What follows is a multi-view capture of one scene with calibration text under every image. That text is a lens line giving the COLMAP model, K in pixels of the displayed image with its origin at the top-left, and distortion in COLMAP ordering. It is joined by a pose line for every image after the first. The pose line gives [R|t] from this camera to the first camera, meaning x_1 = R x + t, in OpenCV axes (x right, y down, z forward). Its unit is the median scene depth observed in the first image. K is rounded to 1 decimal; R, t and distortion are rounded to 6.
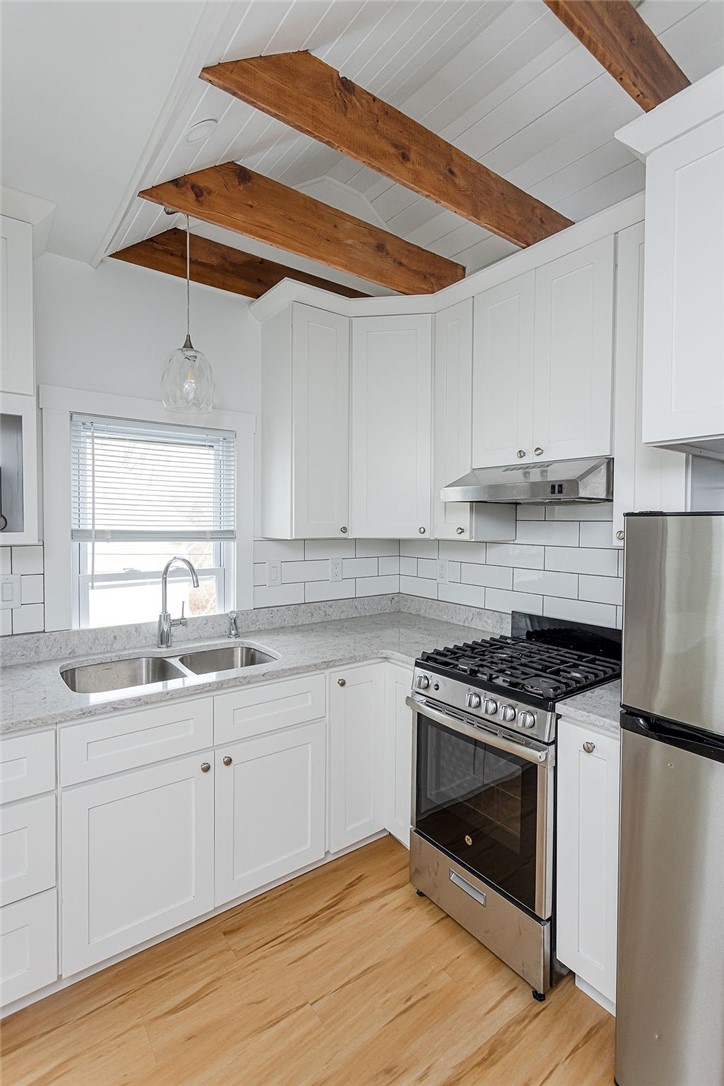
lens RADIAL K [[511.9, 0, 381.5], [0, 511.9, 538.0], [0, 0, 1]] dist [0.001317, -0.000365]
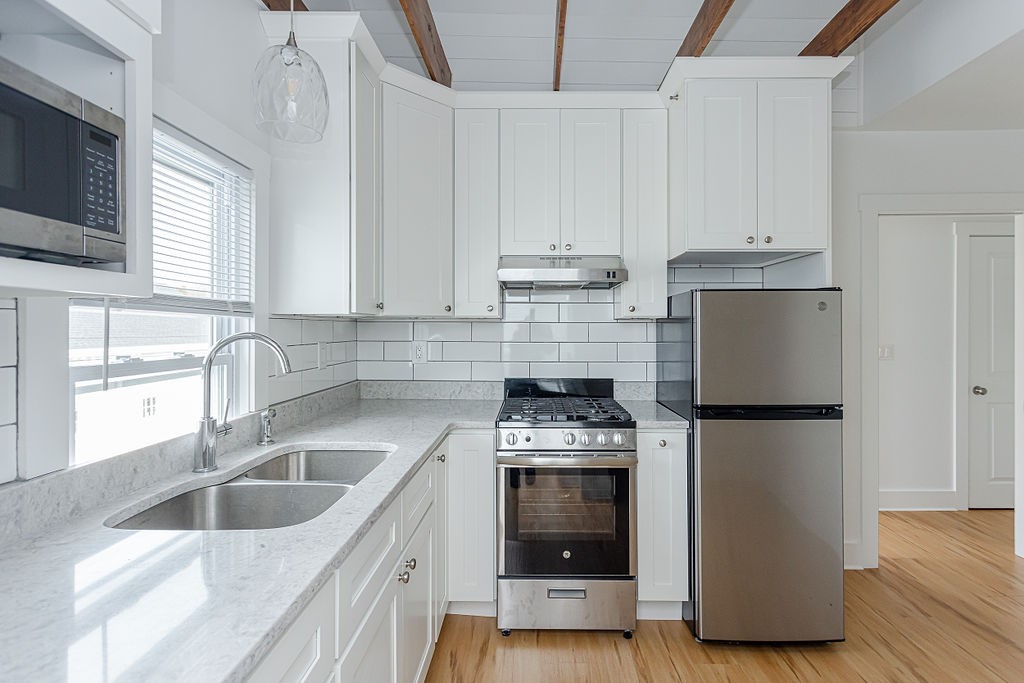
lens RADIAL K [[482.7, 0, 529.9], [0, 482.7, 333.7], [0, 0, 1]] dist [0.001317, -0.000365]
pose [[0.617365, -0.015003, 0.786534, -0.720161], [0.031127, 0.999501, -0.005367, 0.056841], [-0.786061, 0.027796, 0.617524, 0.305878]]
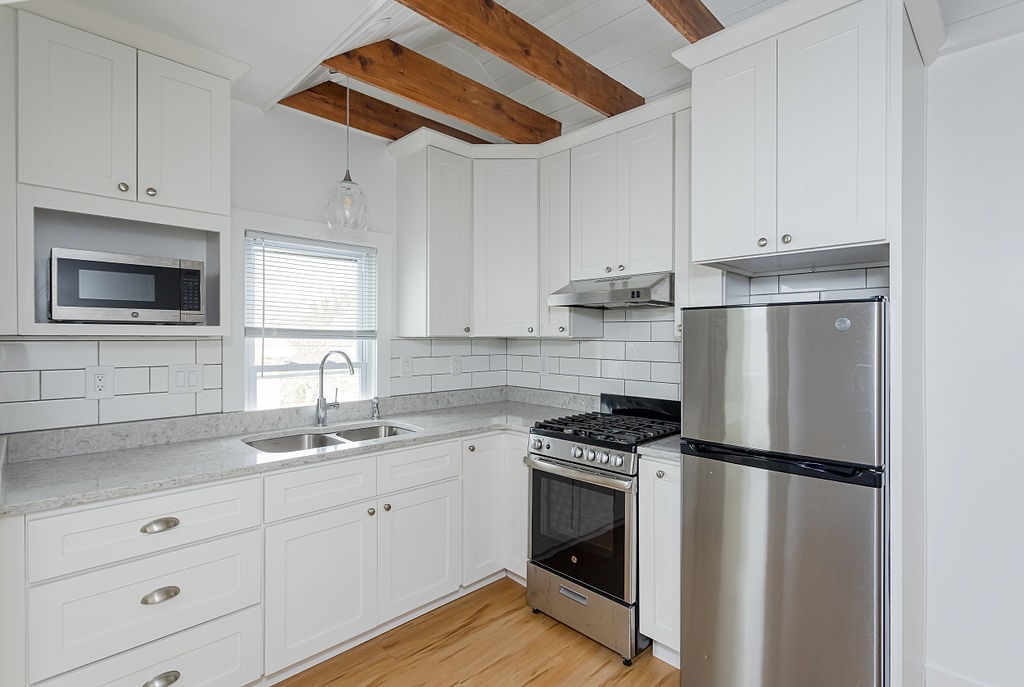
lens RADIAL K [[489.4, 0, 530.3], [0, 489.4, 345.4], [0, 0, 1]] dist [-0.002018, -0.000063]
pose [[0.990914, -0.005872, 0.134370, -0.099457], [0.008313, 0.999810, -0.017612, 0.052844], [-0.134241, 0.018569, 0.990775, -0.226786]]
